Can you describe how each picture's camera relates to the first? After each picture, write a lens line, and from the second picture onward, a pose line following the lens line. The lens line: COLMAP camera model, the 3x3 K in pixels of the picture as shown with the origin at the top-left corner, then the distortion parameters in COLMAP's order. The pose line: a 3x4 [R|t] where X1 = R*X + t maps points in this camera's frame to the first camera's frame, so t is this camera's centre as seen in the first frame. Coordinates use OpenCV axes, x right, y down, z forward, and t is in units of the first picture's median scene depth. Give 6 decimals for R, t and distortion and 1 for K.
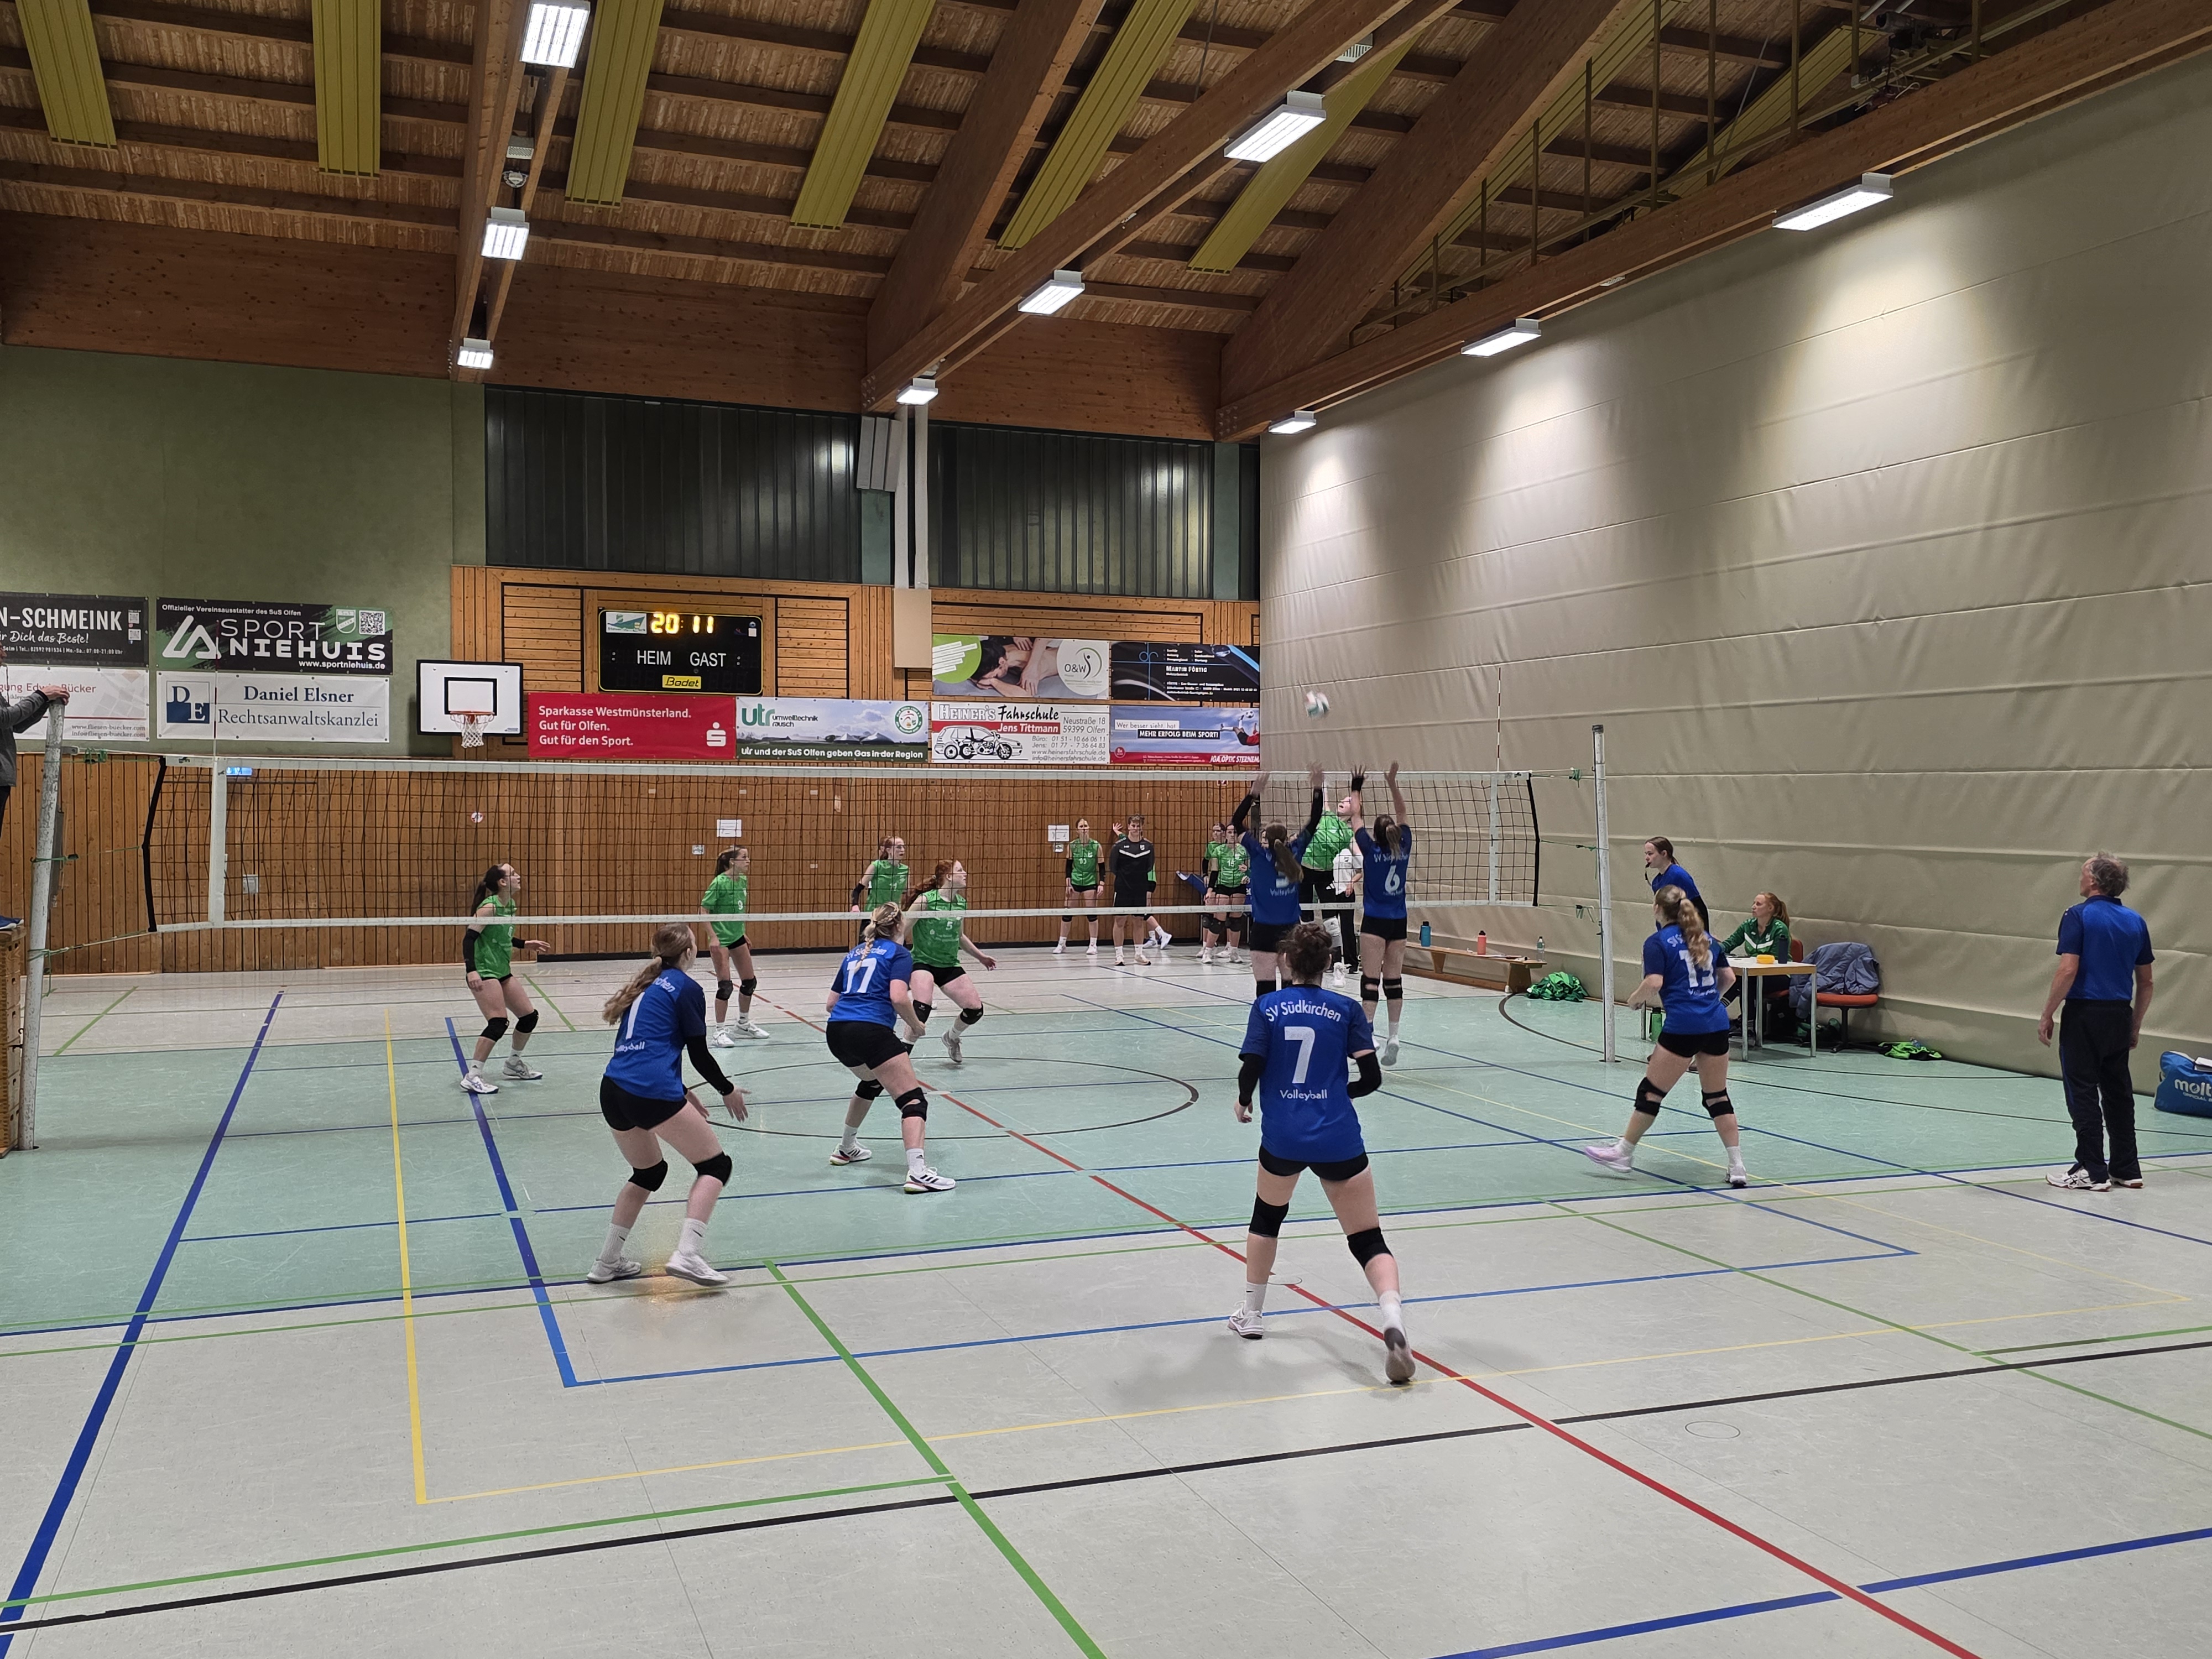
lens RADIAL K [[1856.1, 0, 1170.9], [0, 1856.1, 857.9], [0, 0, 1]] dist [0.058362, -0.081217]
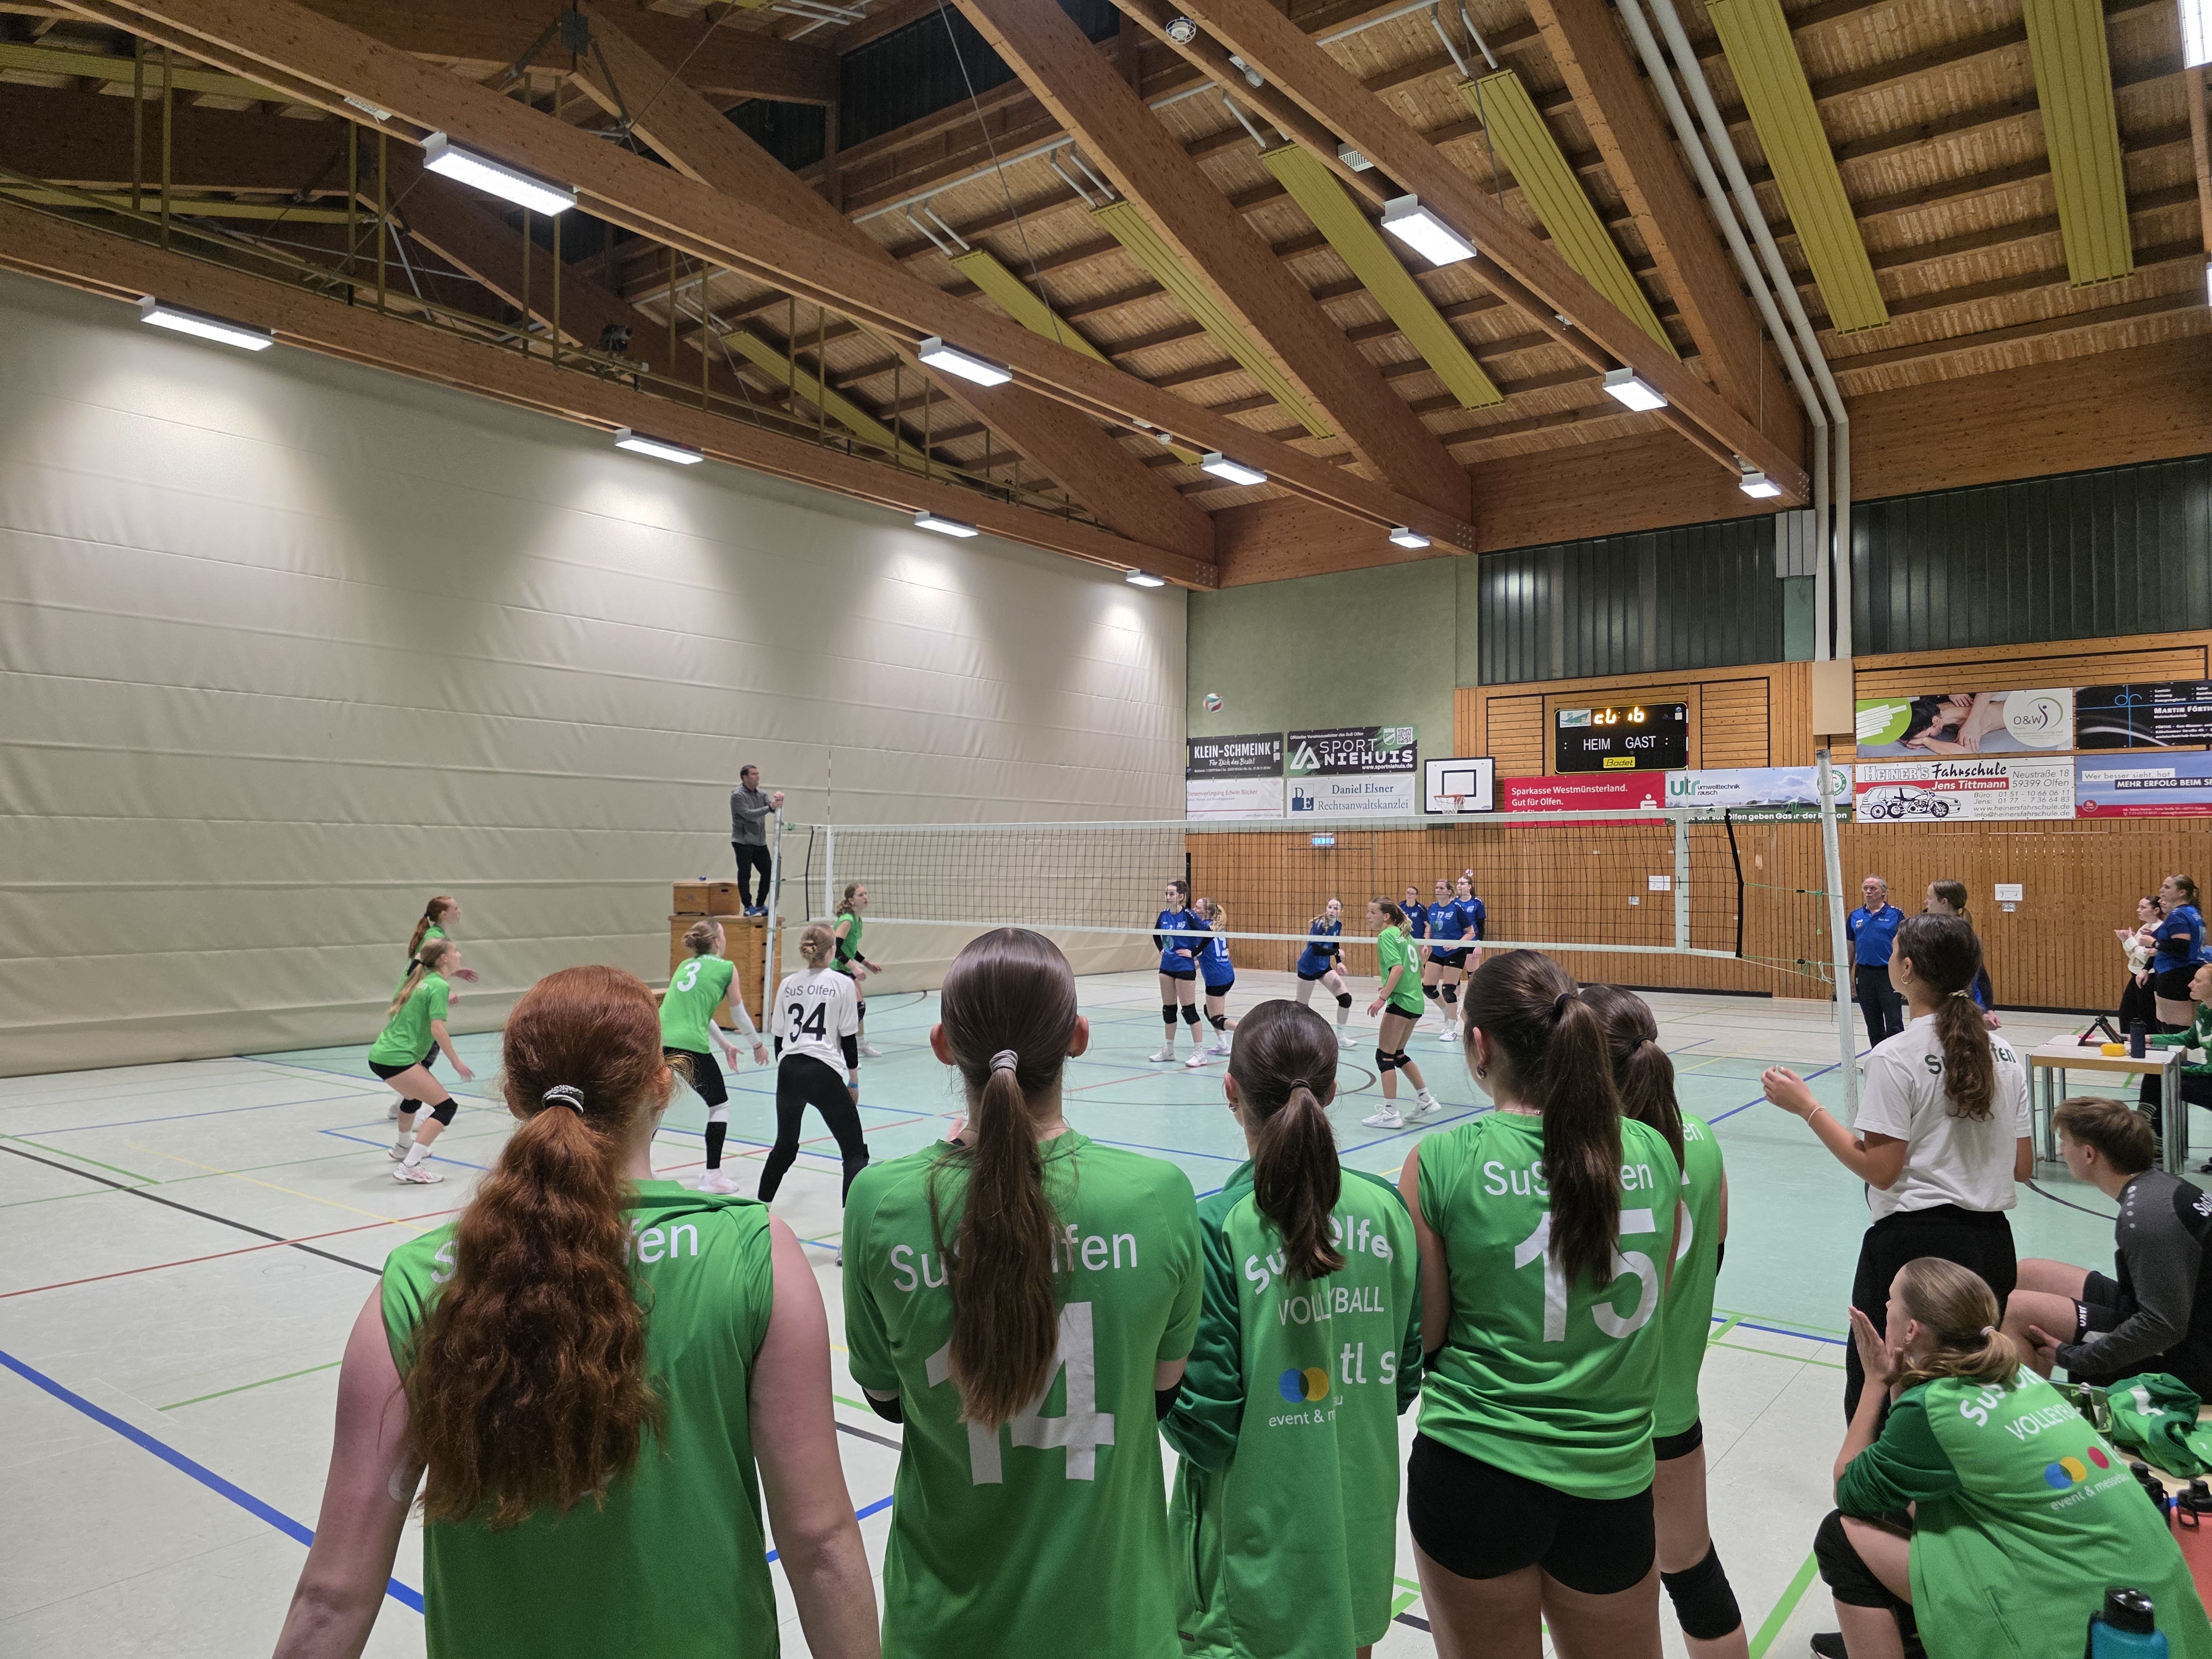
lens RADIAL K [[1511.7, 0, 1116.0], [0, 1511.7, 825.2], [0, 0, 1]] dist [0.064041, -0.054687]
pose [[0.504307, -0.016003, -0.863376, 0.413403], [-0.015944, 0.999485, -0.027839, -0.019145], [0.863377, 0.027805, 0.503792, 0.203482]]
